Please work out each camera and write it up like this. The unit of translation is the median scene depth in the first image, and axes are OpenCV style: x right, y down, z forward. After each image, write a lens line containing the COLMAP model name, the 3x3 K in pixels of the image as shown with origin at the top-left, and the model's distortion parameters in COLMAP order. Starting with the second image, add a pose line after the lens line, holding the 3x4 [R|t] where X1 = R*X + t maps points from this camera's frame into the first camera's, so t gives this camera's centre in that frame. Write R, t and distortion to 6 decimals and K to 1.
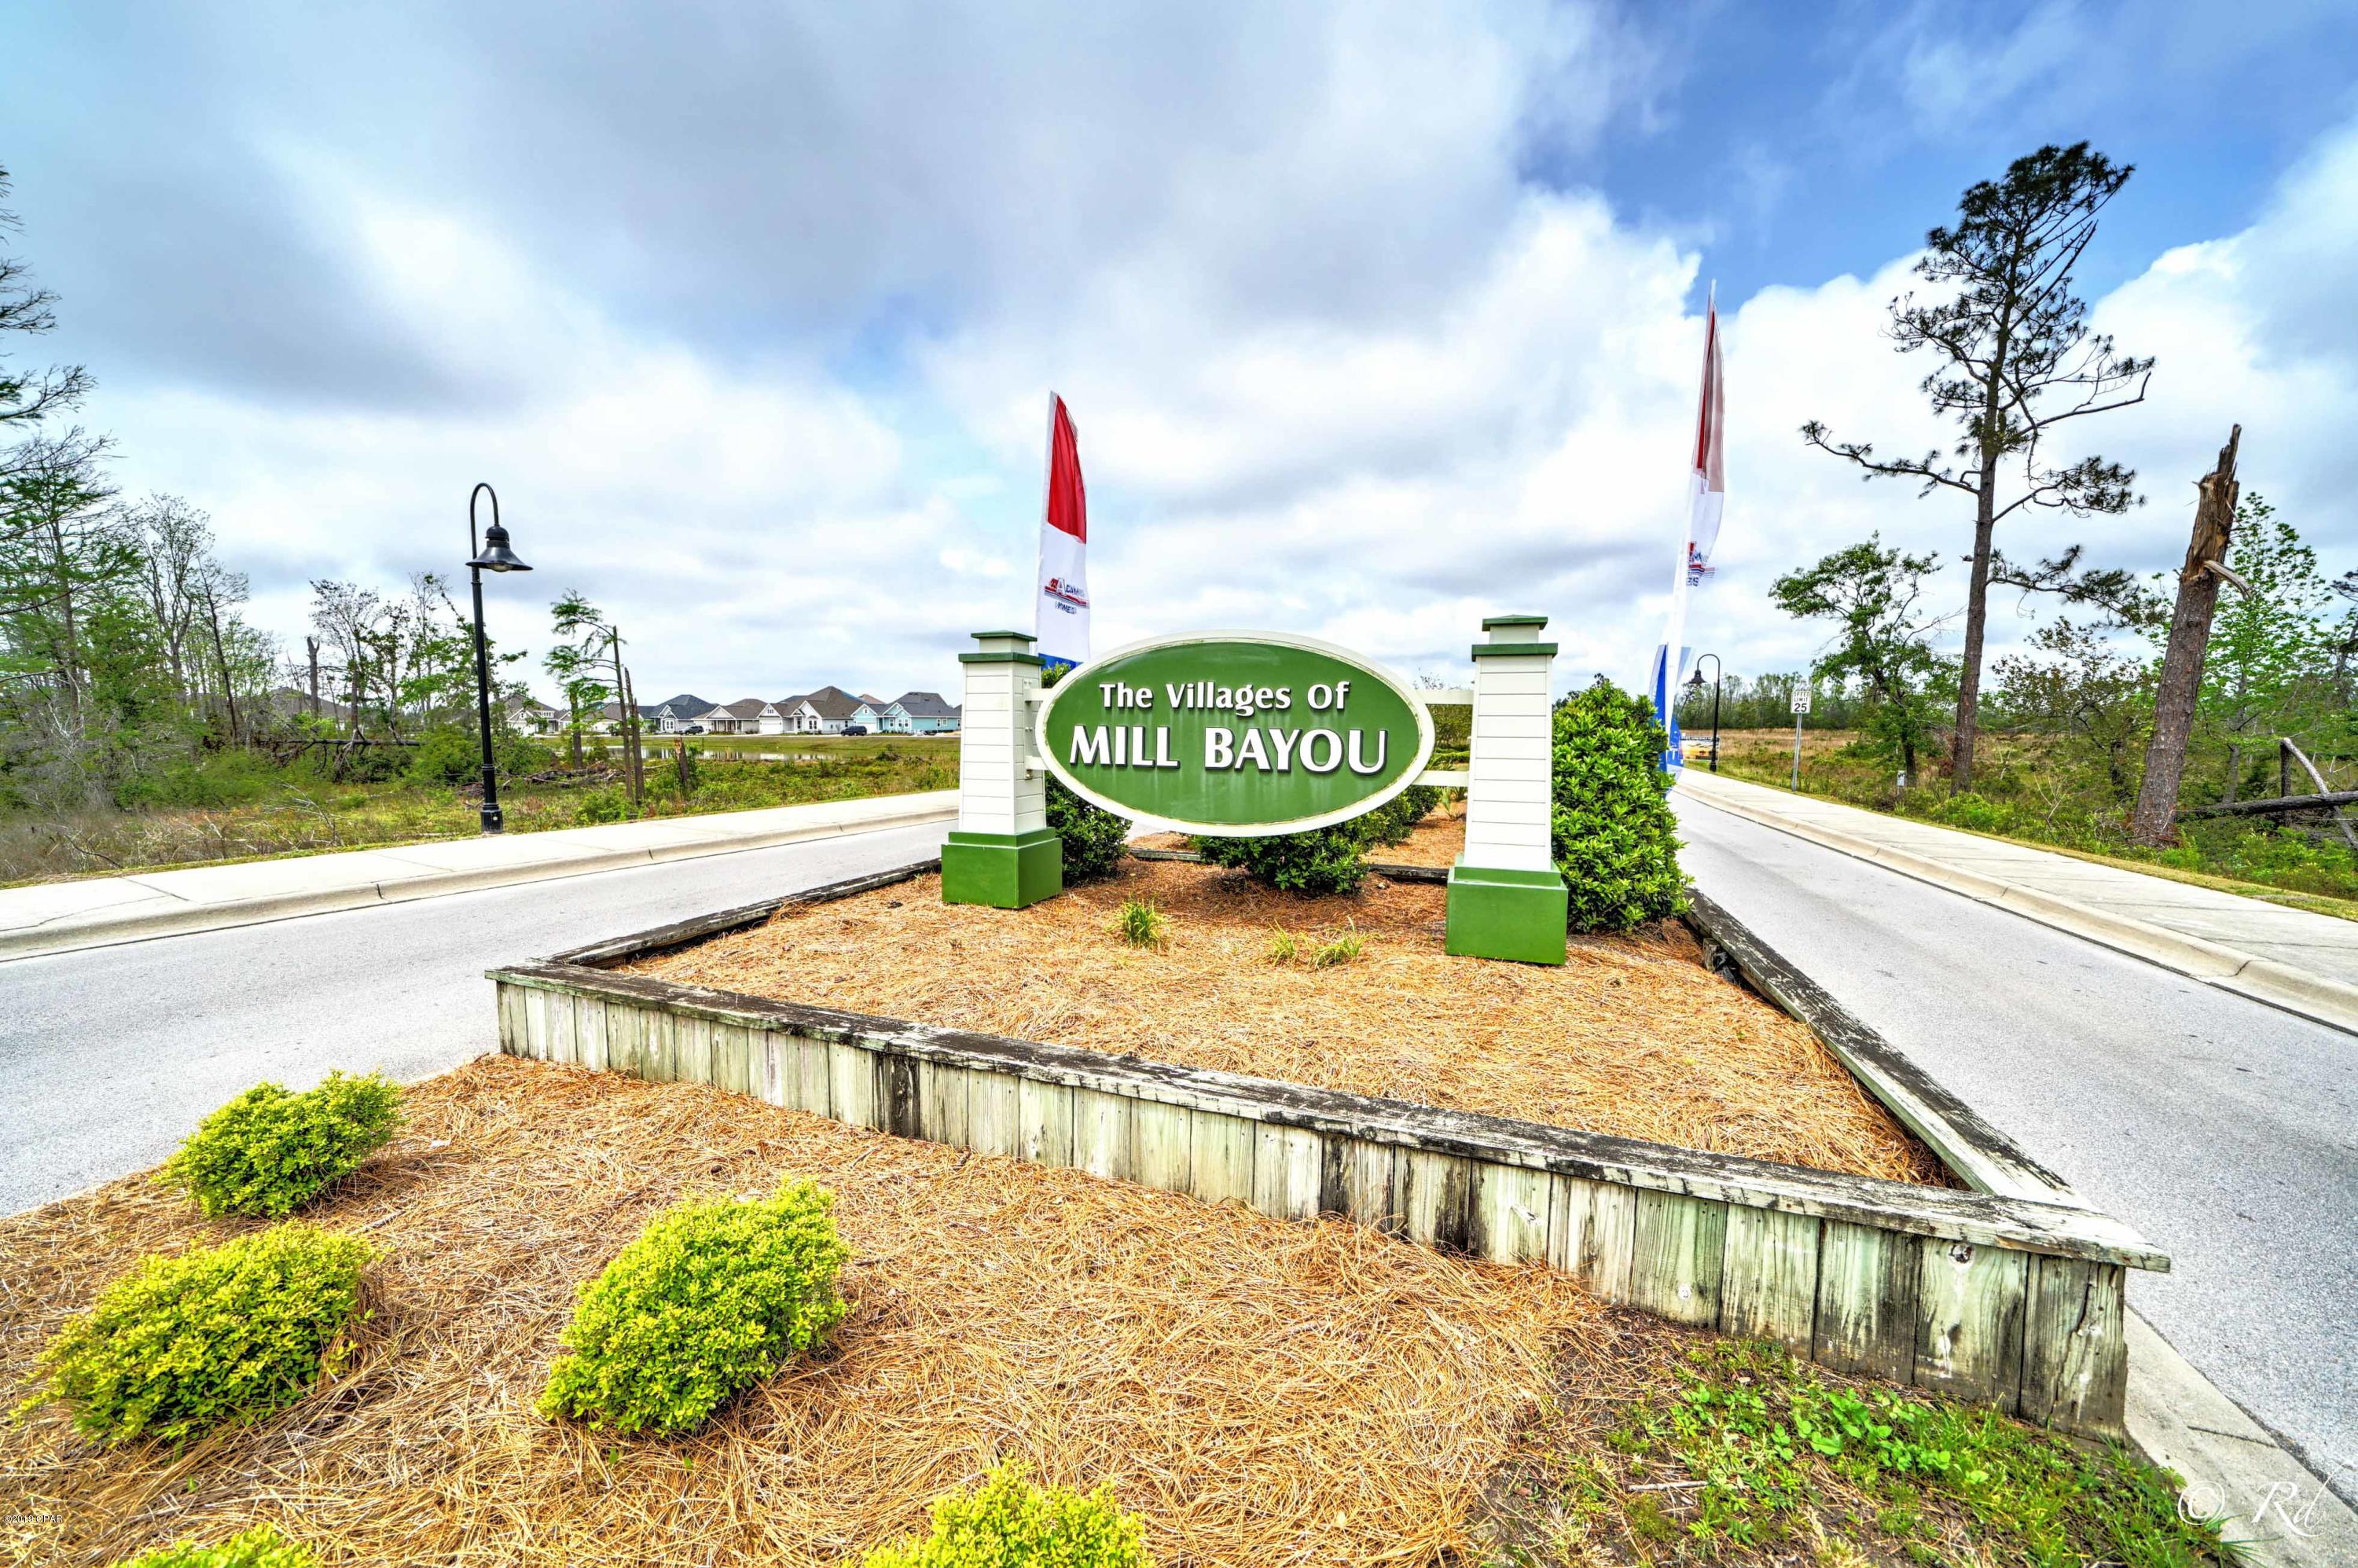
lens RADIAL K [[817.6, 0, 1153.5], [0, 817.6, 781.5], [0, 0, 1]] dist [-0.018620, 0.000038]
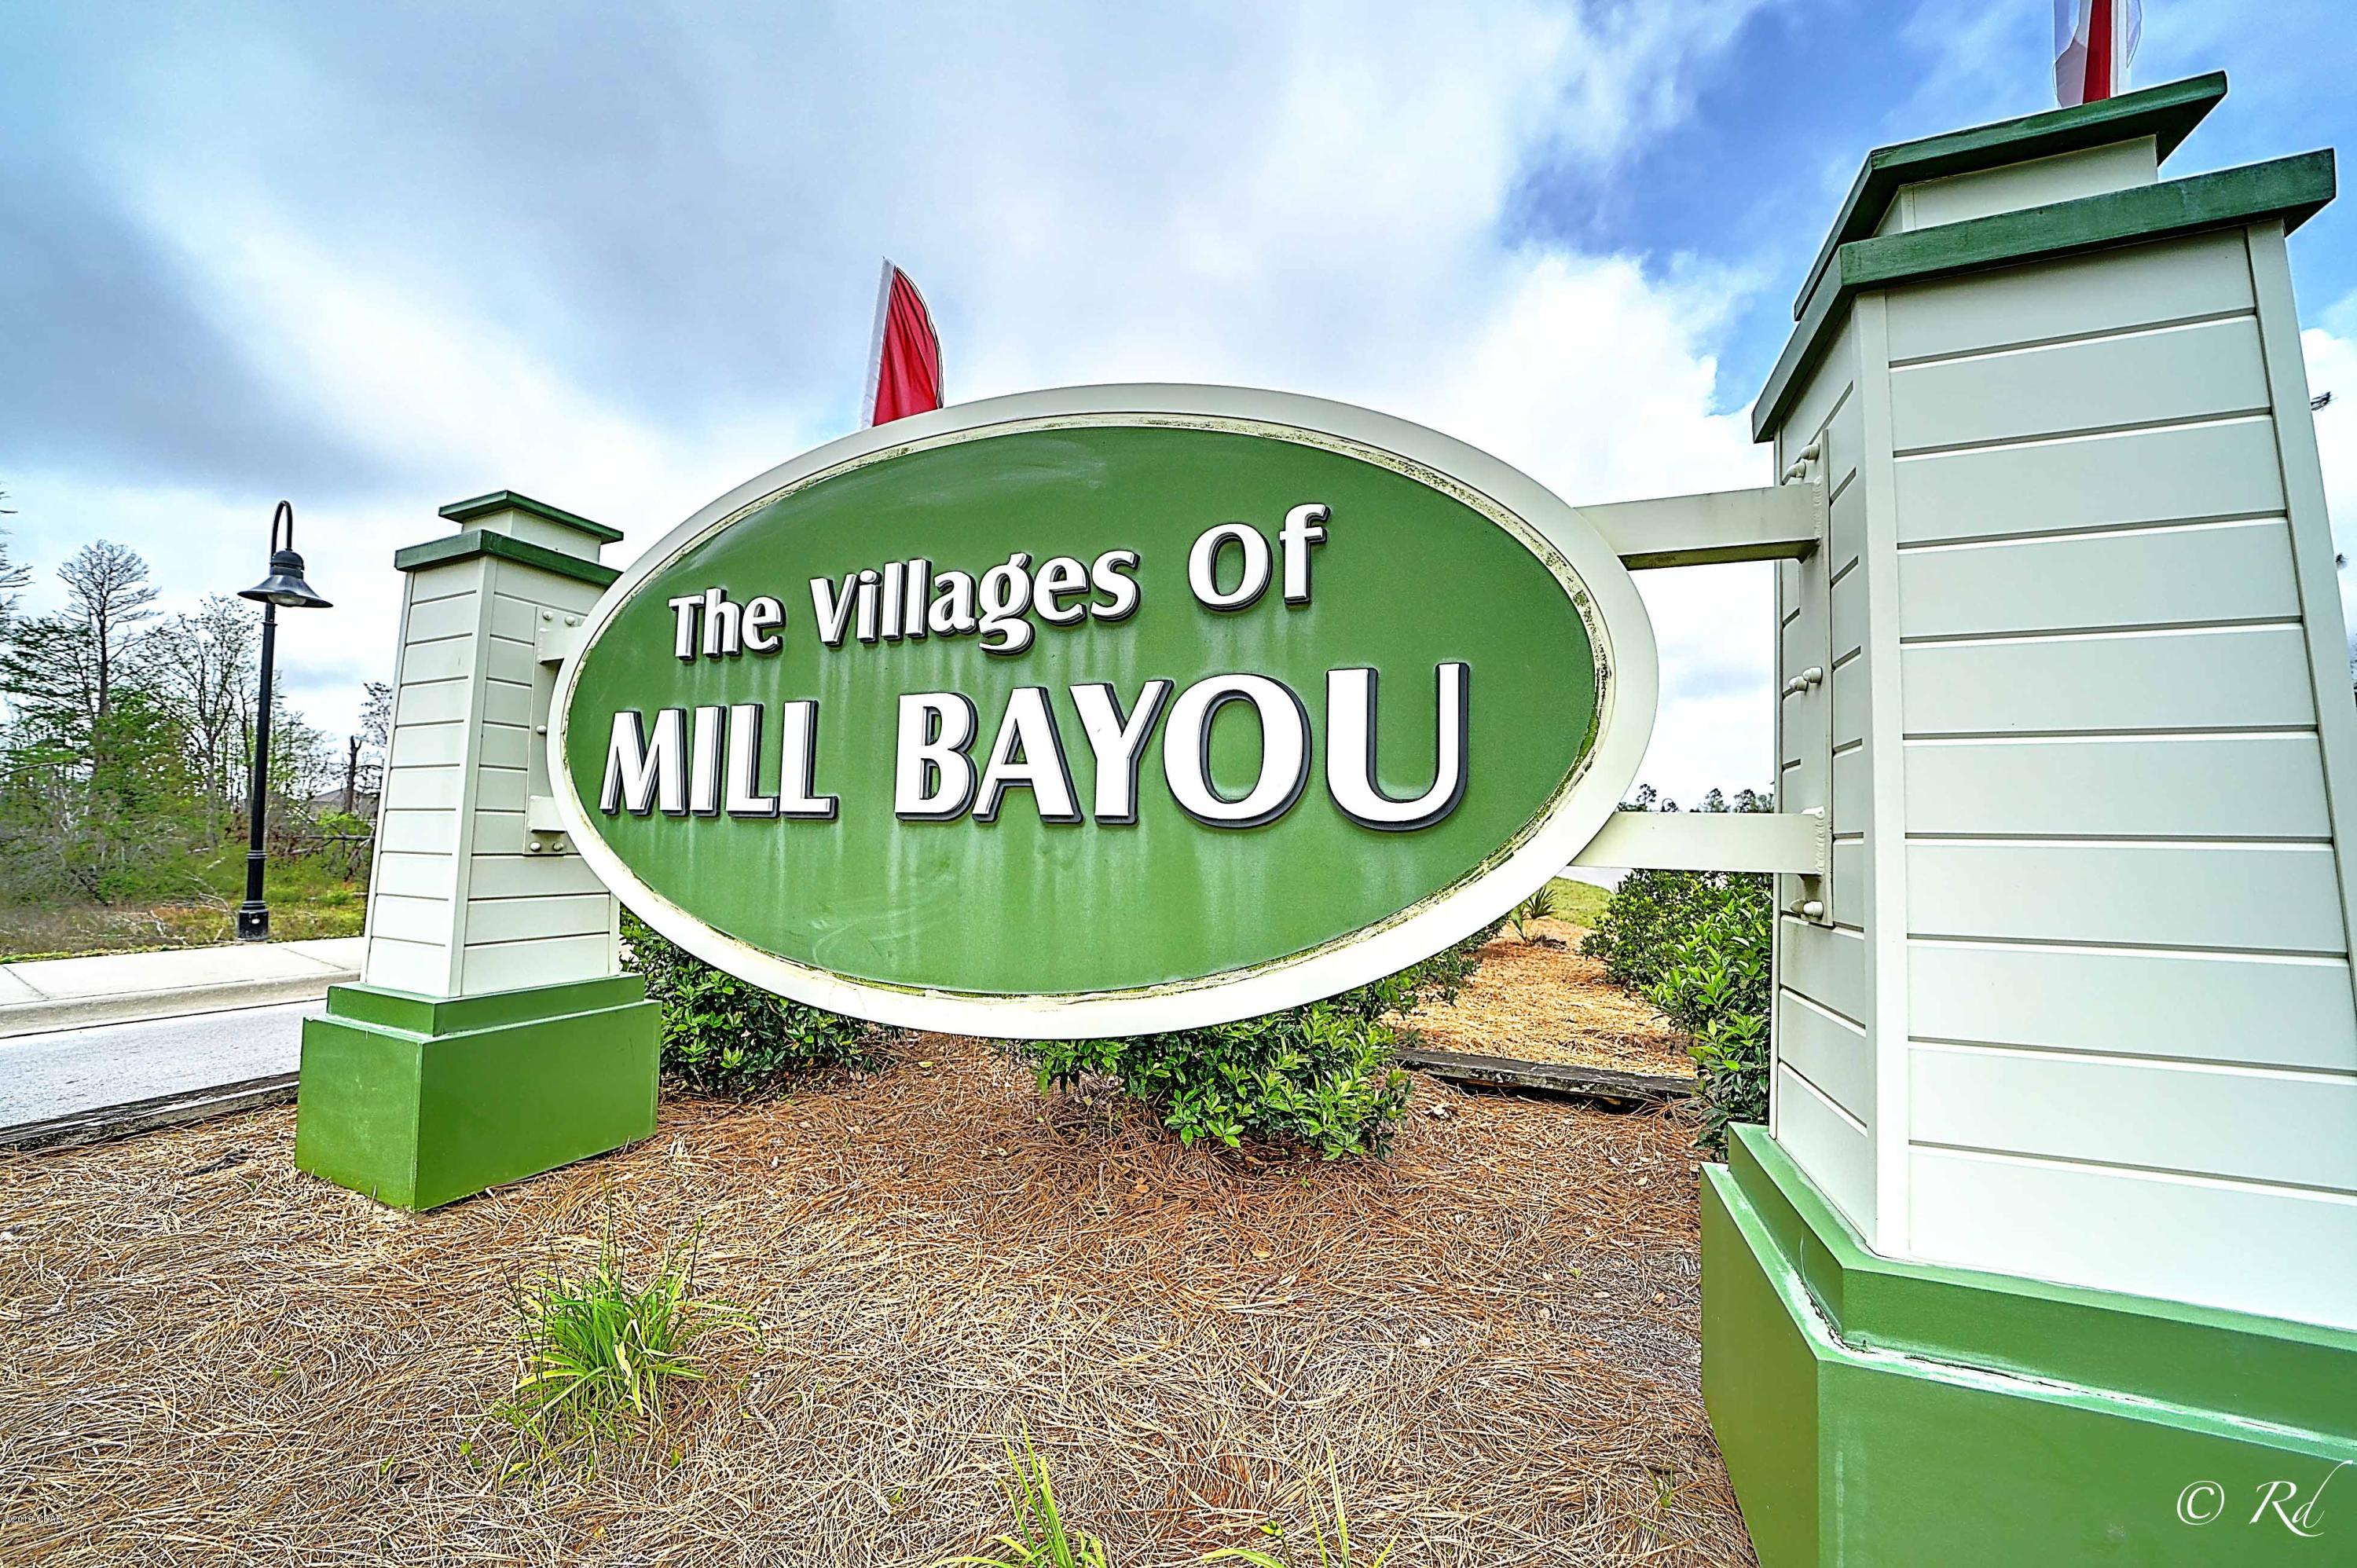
lens RADIAL K [[817.2, 0, 1153.0], [0, 817.2, 781.5], [0, 0, 1]] dist [-0.018620, 0.000038]
pose [[0.999149, 0.004719, -0.040969, 0.179658], [-0.010045, 0.991361, -0.130774, 0.011056], [0.039998, 0.131074, 0.990565, 0.682227]]
